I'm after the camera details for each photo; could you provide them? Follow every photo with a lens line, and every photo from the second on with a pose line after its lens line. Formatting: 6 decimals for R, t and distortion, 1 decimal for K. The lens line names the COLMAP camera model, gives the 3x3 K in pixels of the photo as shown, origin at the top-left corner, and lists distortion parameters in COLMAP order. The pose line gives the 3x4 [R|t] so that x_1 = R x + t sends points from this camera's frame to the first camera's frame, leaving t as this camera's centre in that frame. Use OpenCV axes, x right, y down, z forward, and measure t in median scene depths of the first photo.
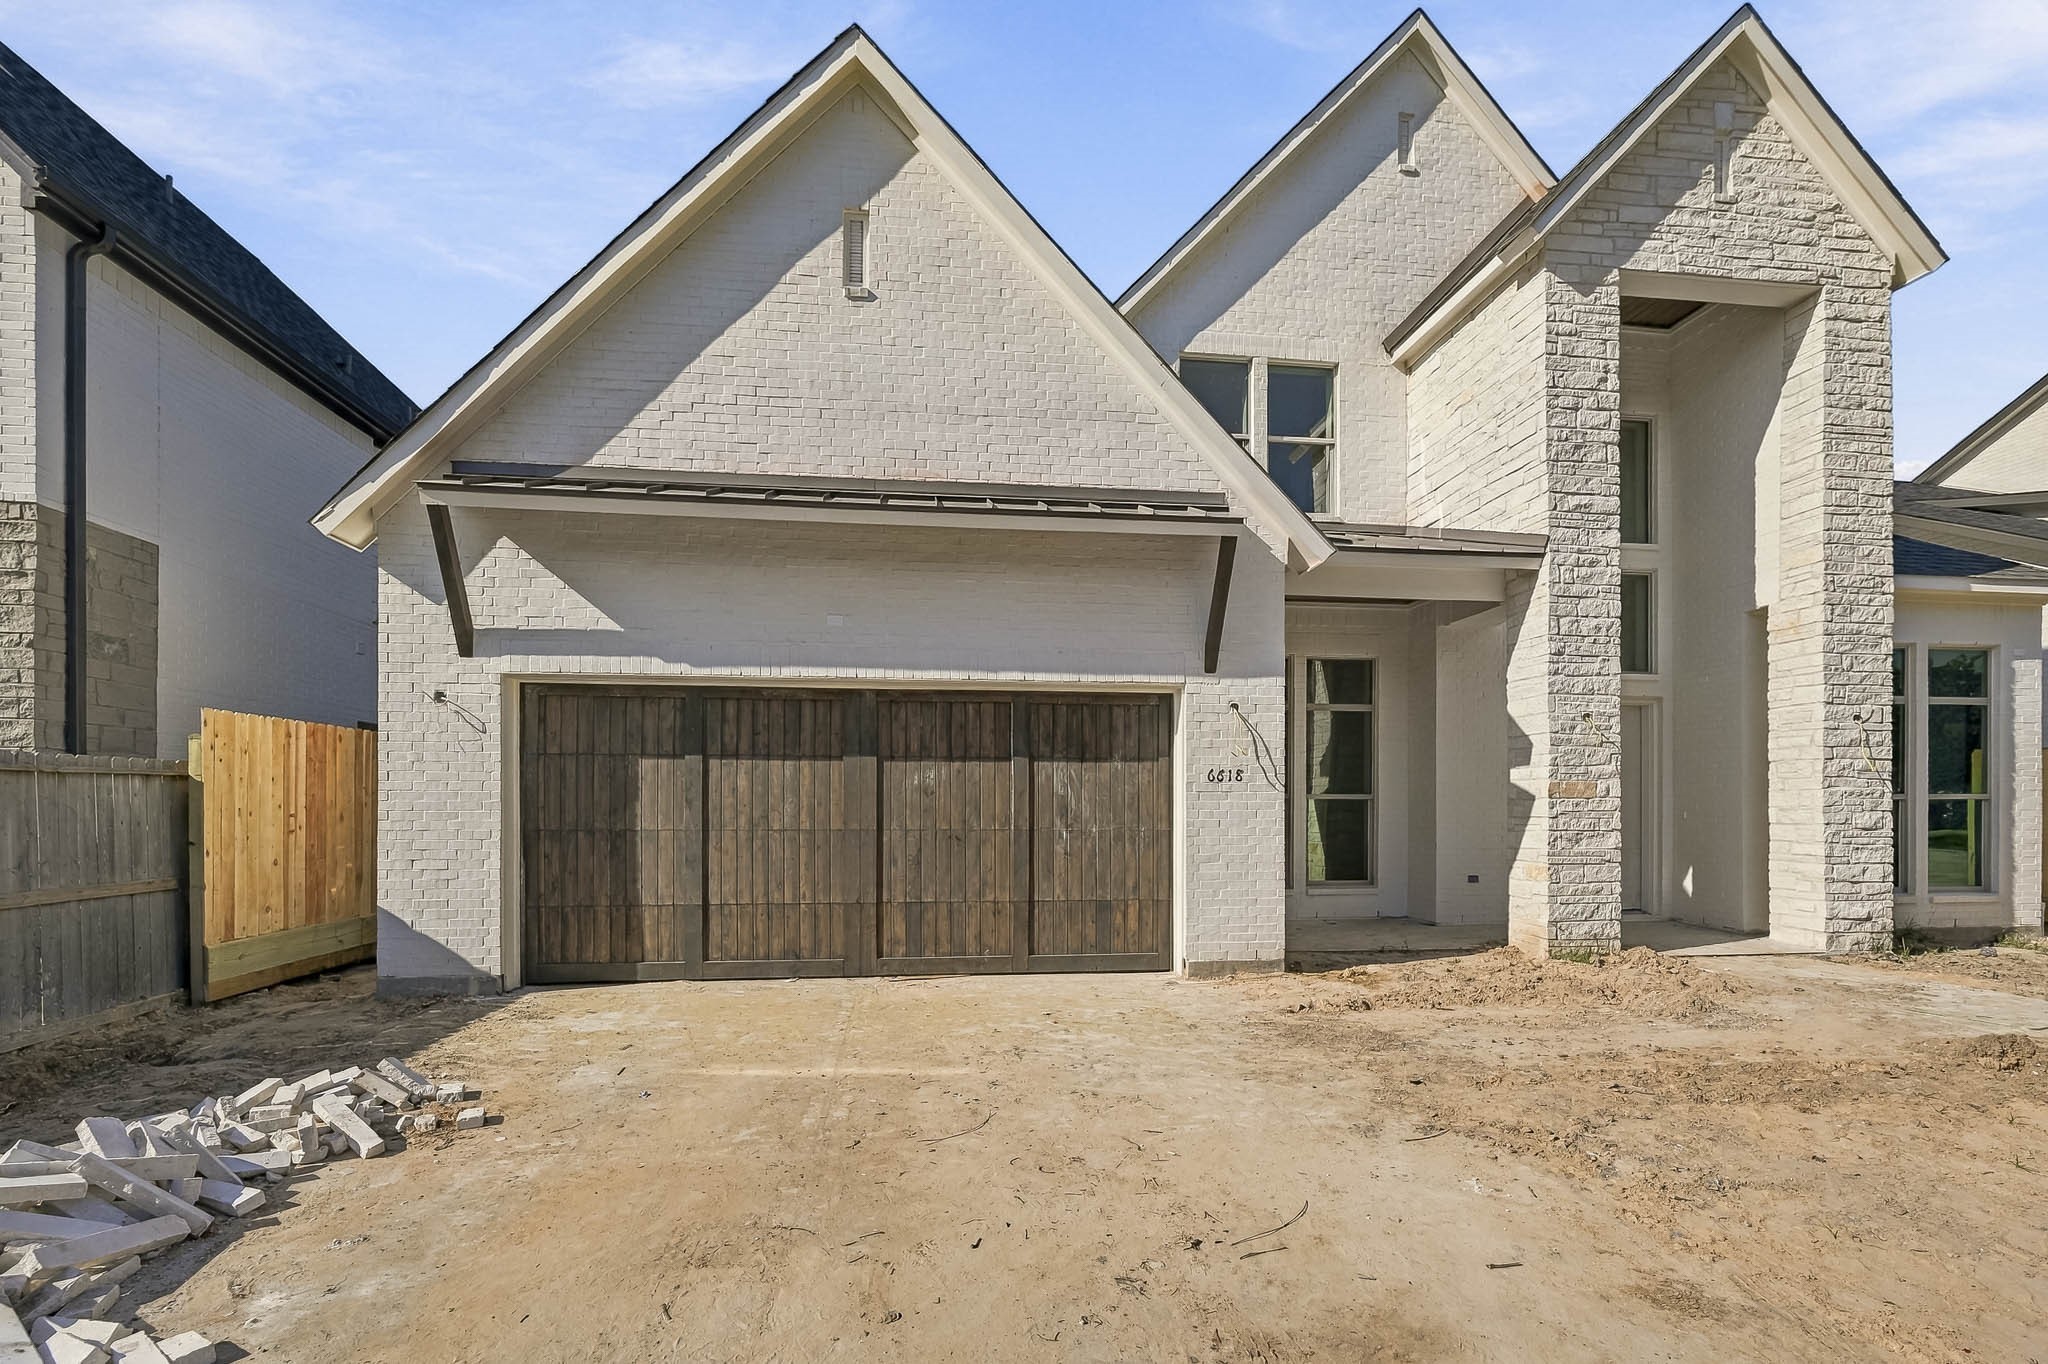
lens RADIAL K [[902.8, 0, 992.5], [0, 902.8, 819.3], [0, 0, 1]] dist [-0.004006, -0.000045]
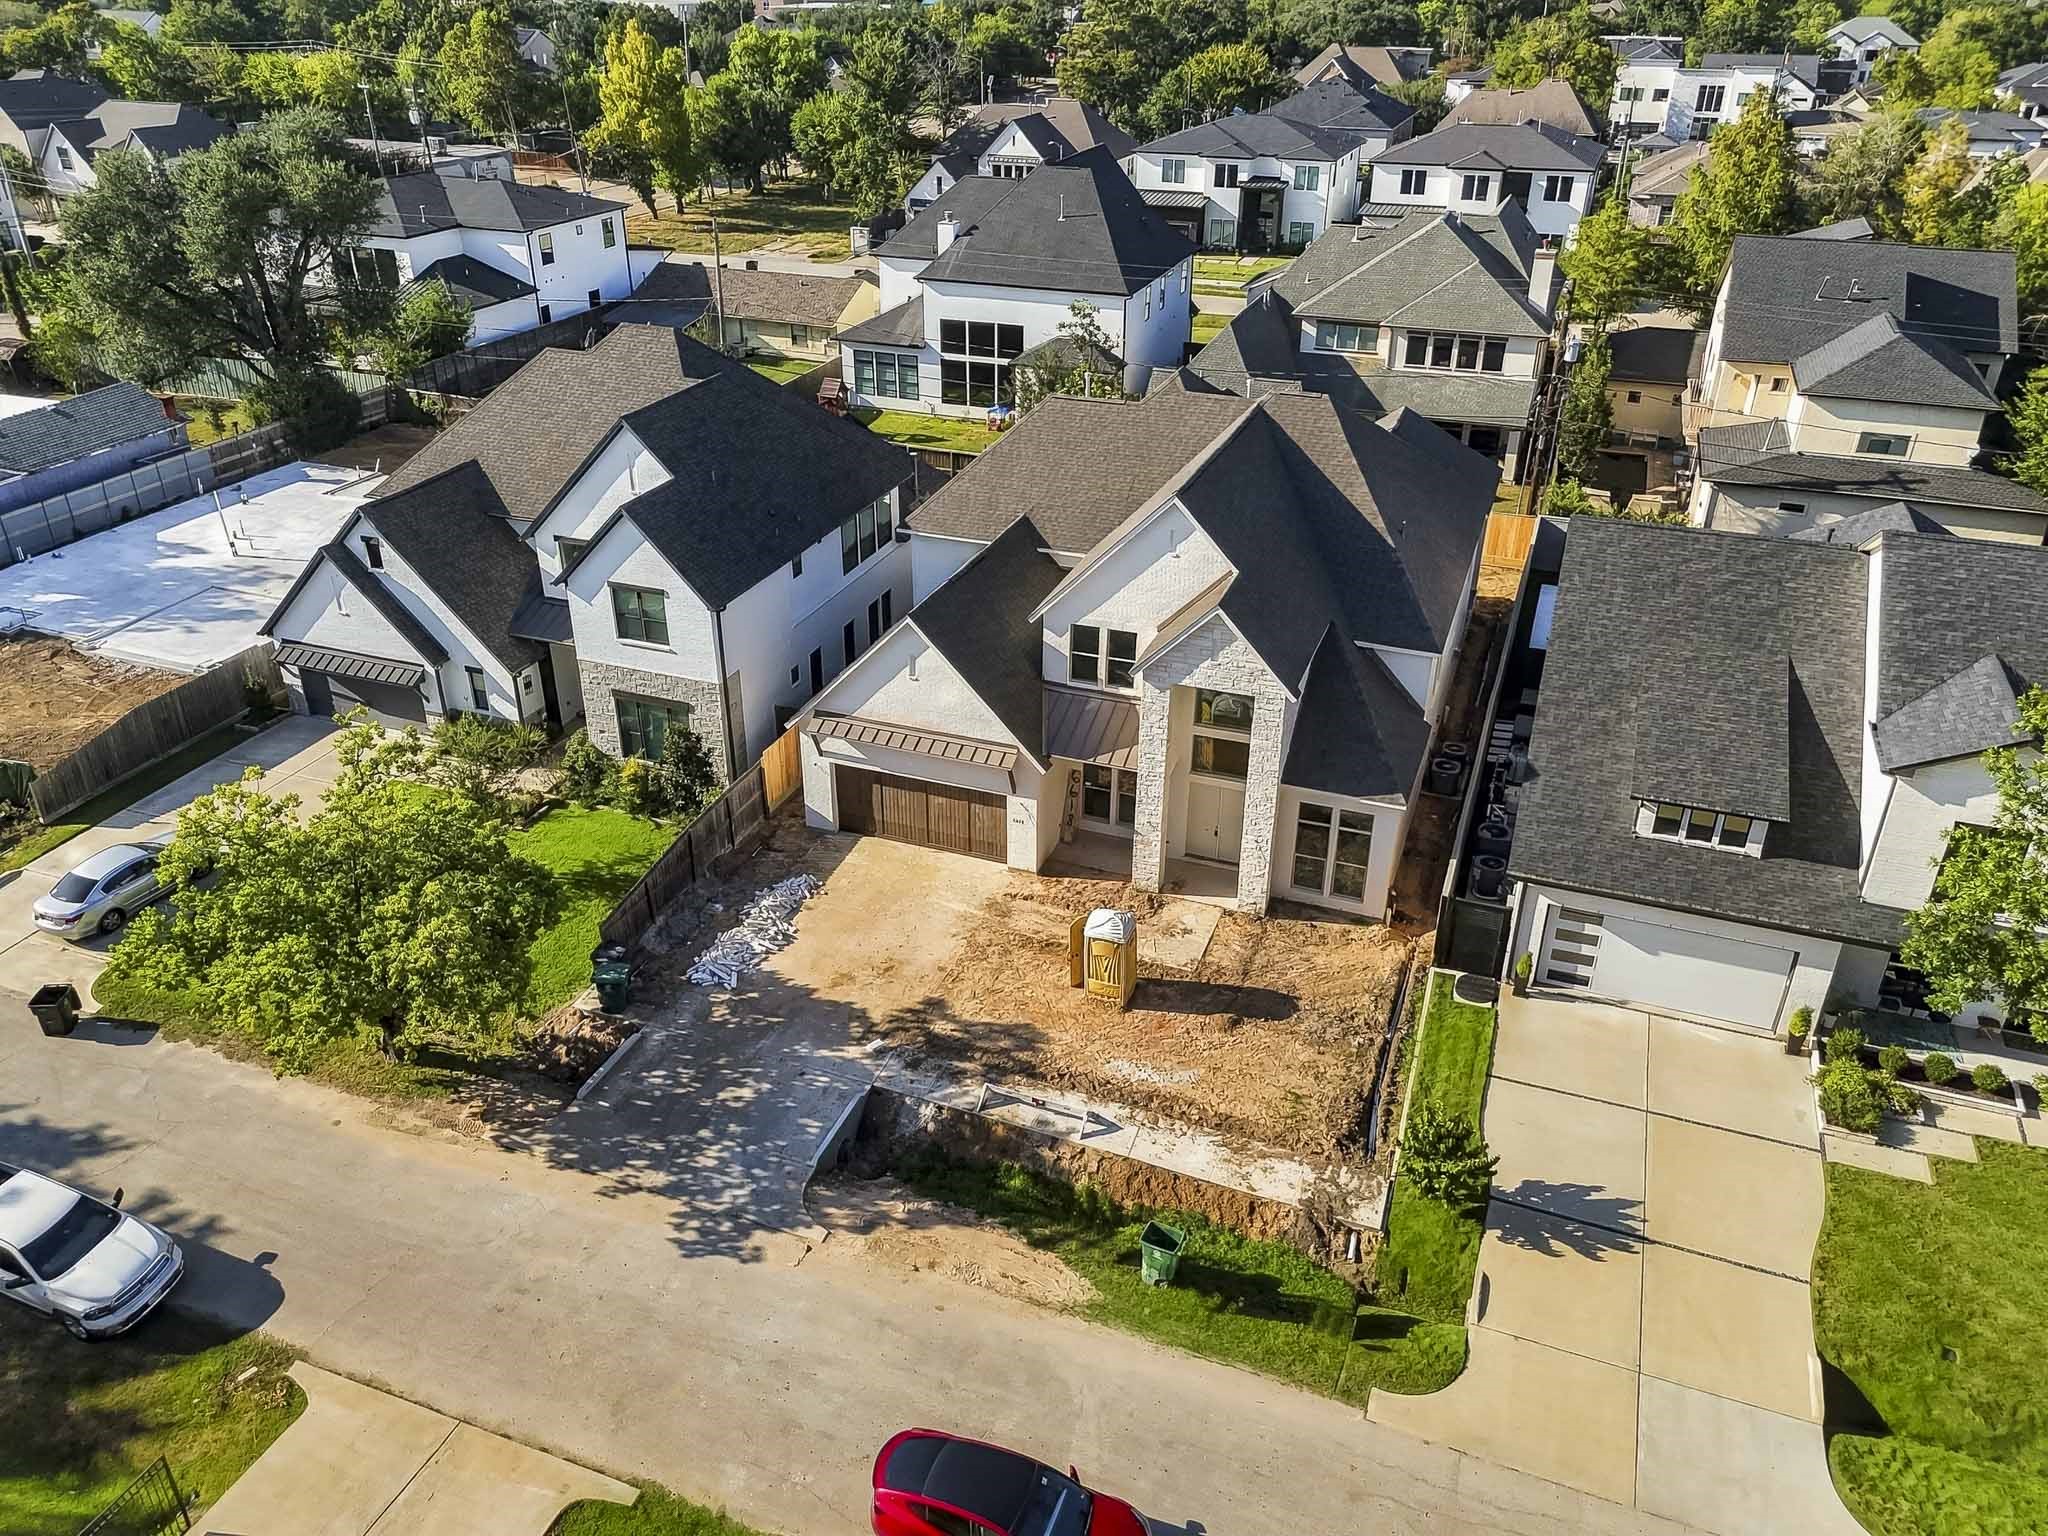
lens RADIAL K [[1512.8, 0, 1017.2], [0, 1512.8, 765.7], [0, 0, 1]] dist [0.059046, -0.041039]
pose [[0.892704, 0.224163, -0.390935, 2.374980], [-0.002935, 0.870379, 0.492374, -2.959943], [0.450634, -0.438397, 0.777648, -3.230208]]
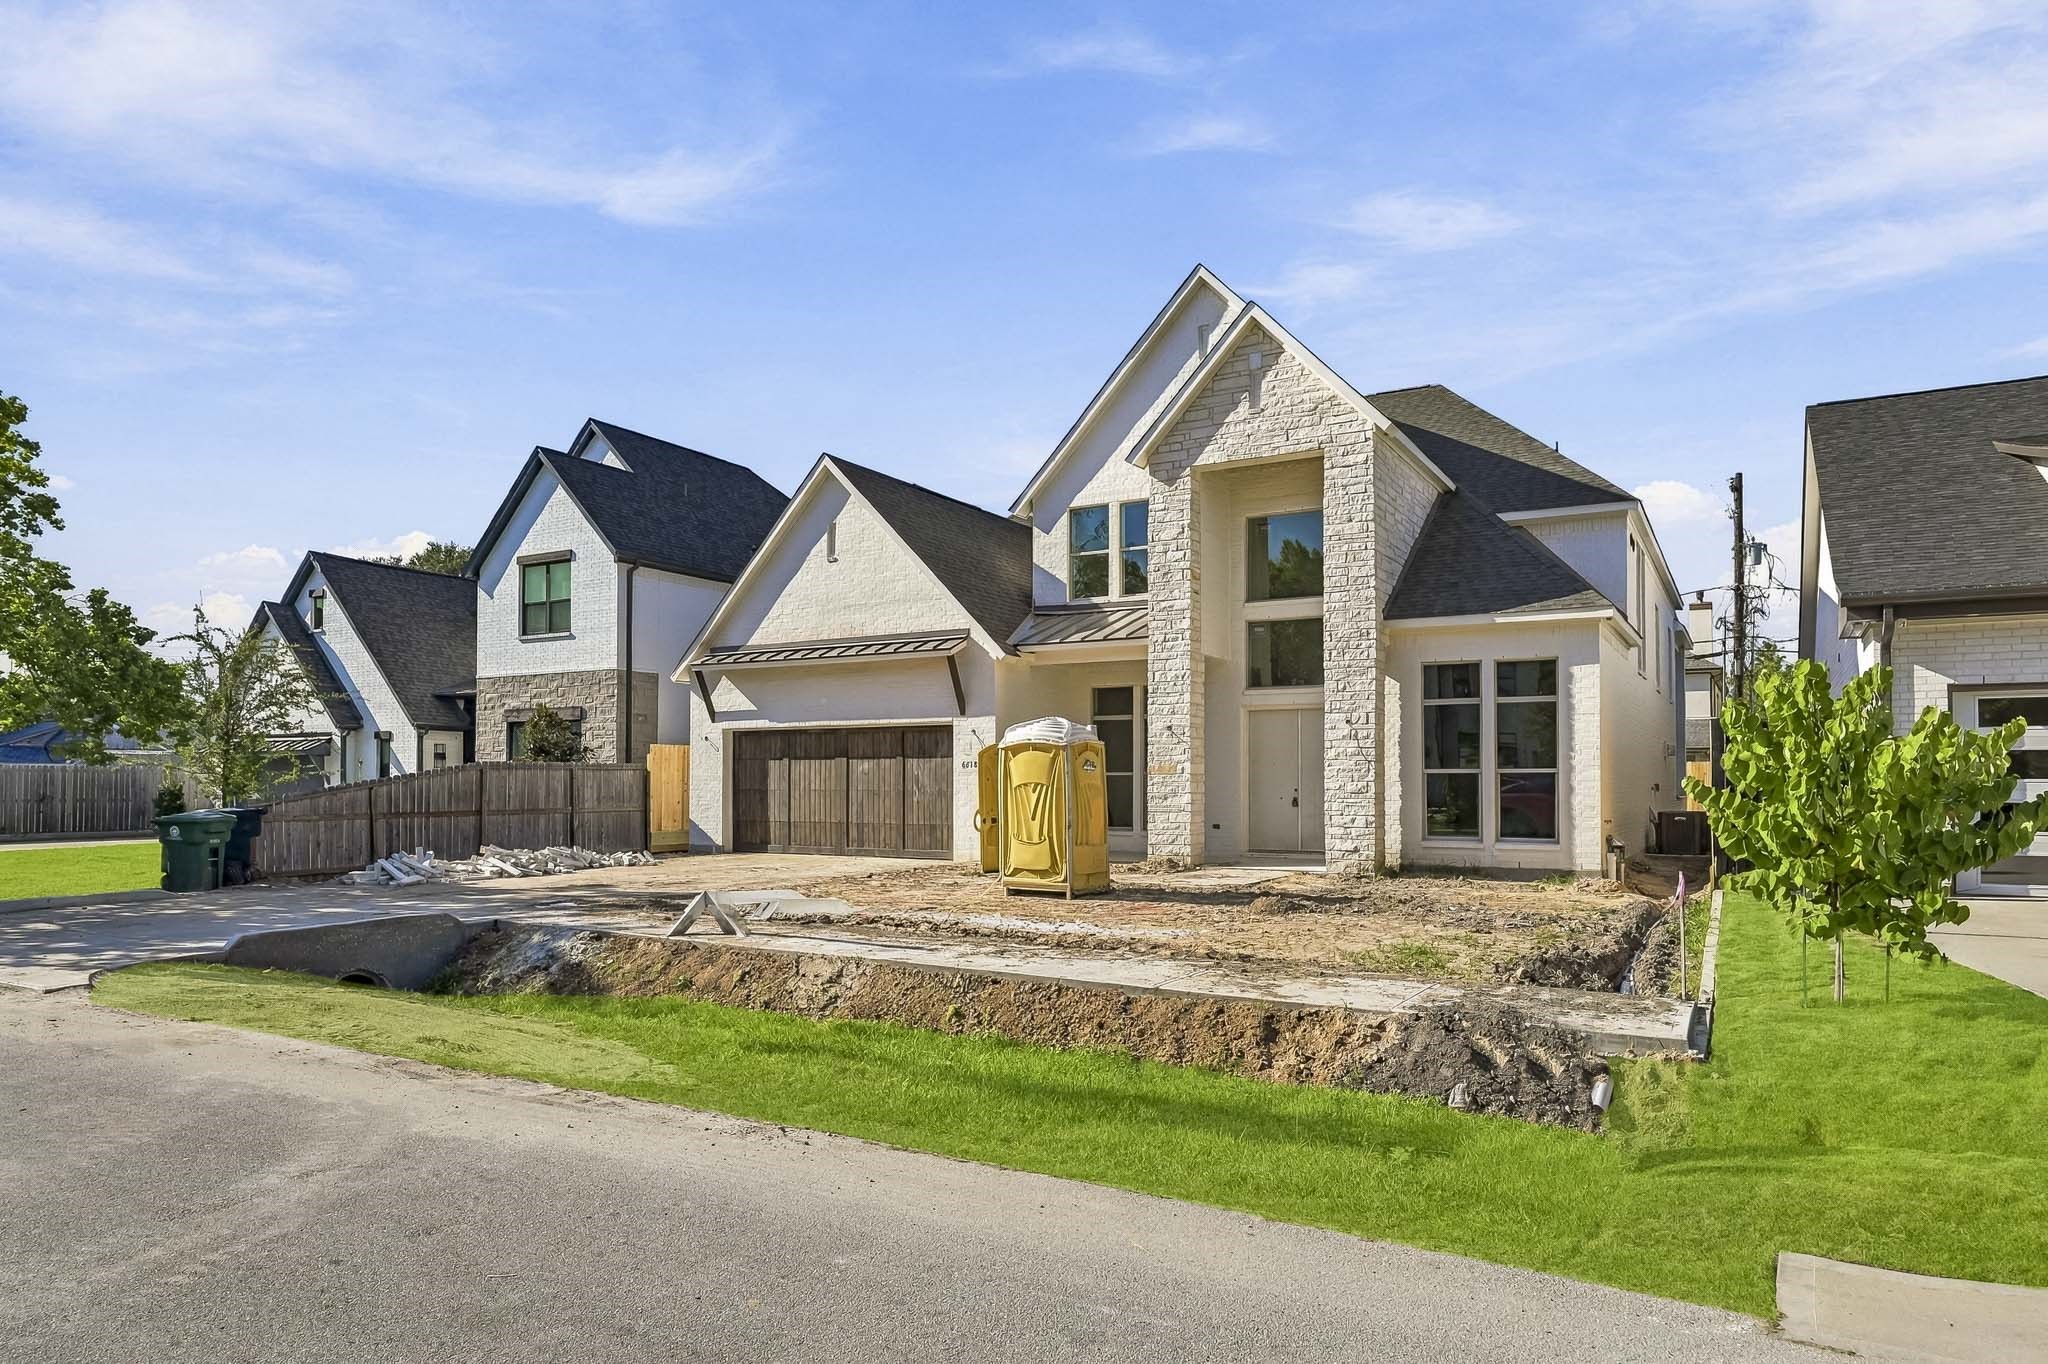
lens RADIAL K [[1242.5, 0, 1042.0], [0, 1242.5, 790.4], [0, 0, 1]] dist [-0.006873, -0.000483]
pose [[0.806776, 0.003423, -0.590847, 2.079249], [-0.004777, 0.999988, -0.000730, 0.012054], [0.590838, 0.003412, 0.806783, -1.204052]]
